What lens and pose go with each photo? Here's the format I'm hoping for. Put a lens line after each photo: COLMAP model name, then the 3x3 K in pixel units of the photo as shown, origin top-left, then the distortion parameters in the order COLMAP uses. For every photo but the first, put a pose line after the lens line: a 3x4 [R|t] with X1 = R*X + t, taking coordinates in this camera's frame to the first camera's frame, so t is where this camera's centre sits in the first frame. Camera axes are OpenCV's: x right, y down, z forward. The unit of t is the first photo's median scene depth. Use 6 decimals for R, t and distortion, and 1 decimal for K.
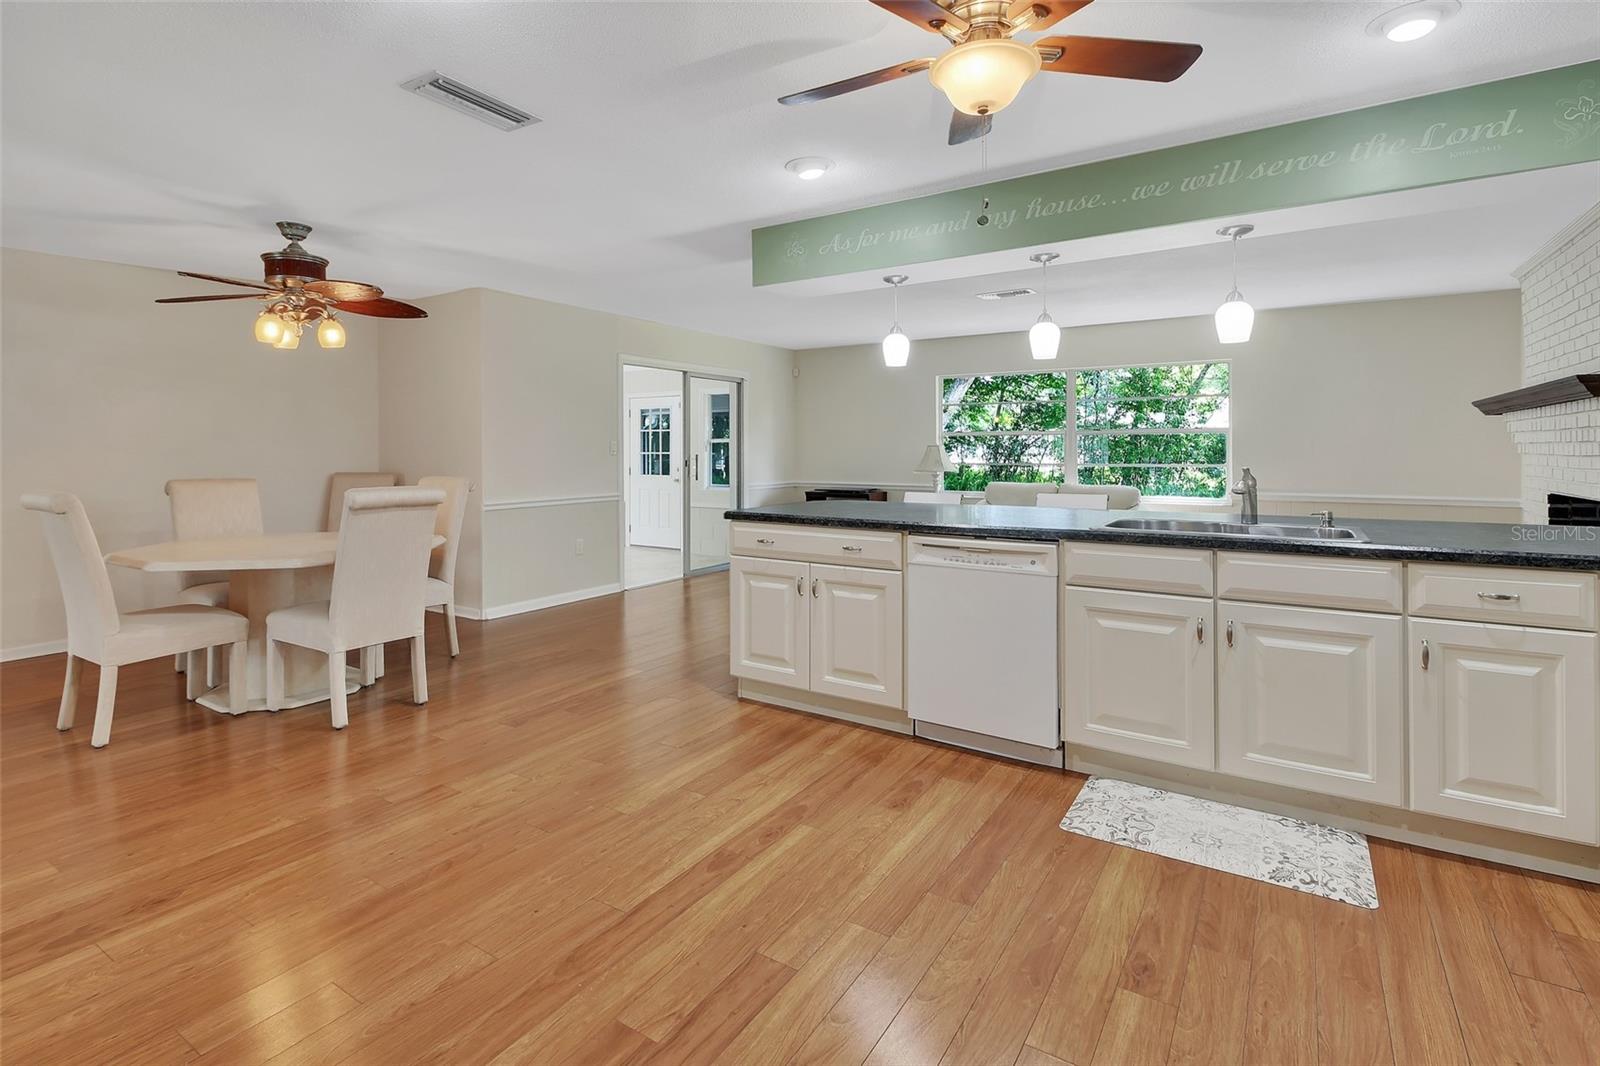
lens RADIAL K [[774.2, 0, 773.8], [0, 774.2, 532.7], [0, 0, 1]] dist [0.024550, -0.000215]
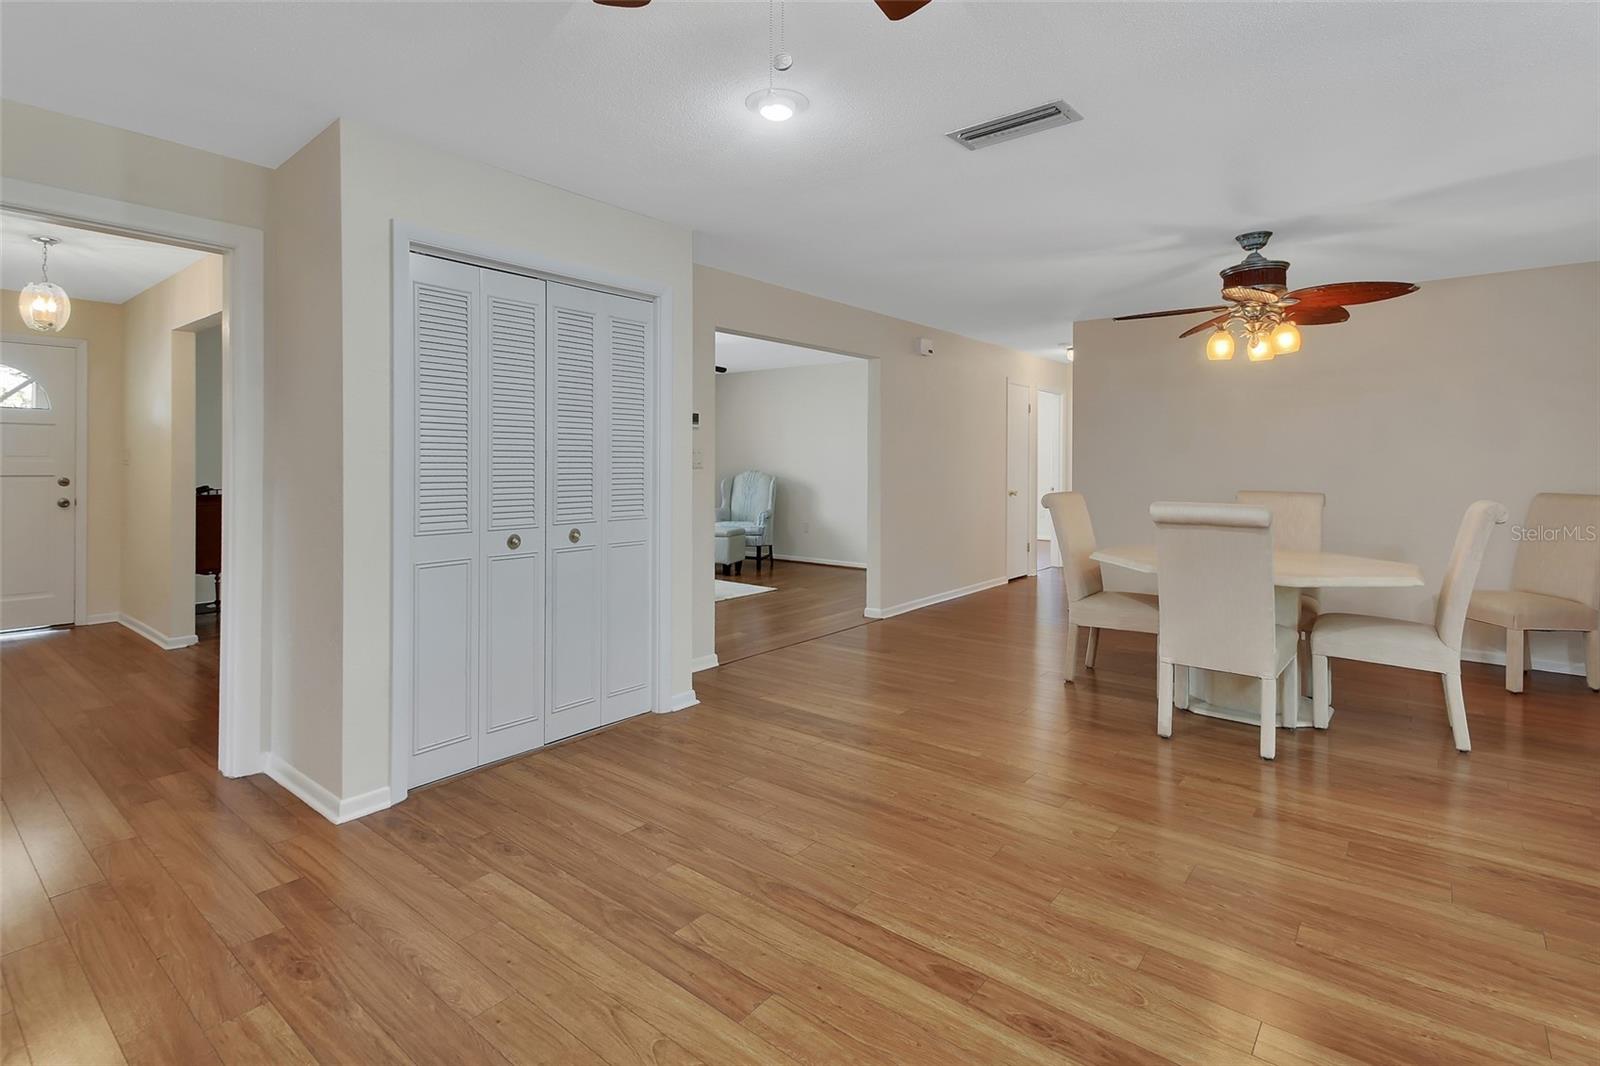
lens RADIAL K [[763.7, 0, 781.4], [0, 763.7, 550.7], [0, 0, 1]] dist [0.023091, -0.000460]
pose [[-0.108489, 0.114639, -0.987465, 0.728312], [-0.105507, 0.986390, 0.126106, -0.099585], [0.988483, 0.117865, -0.094918, 0.895125]]
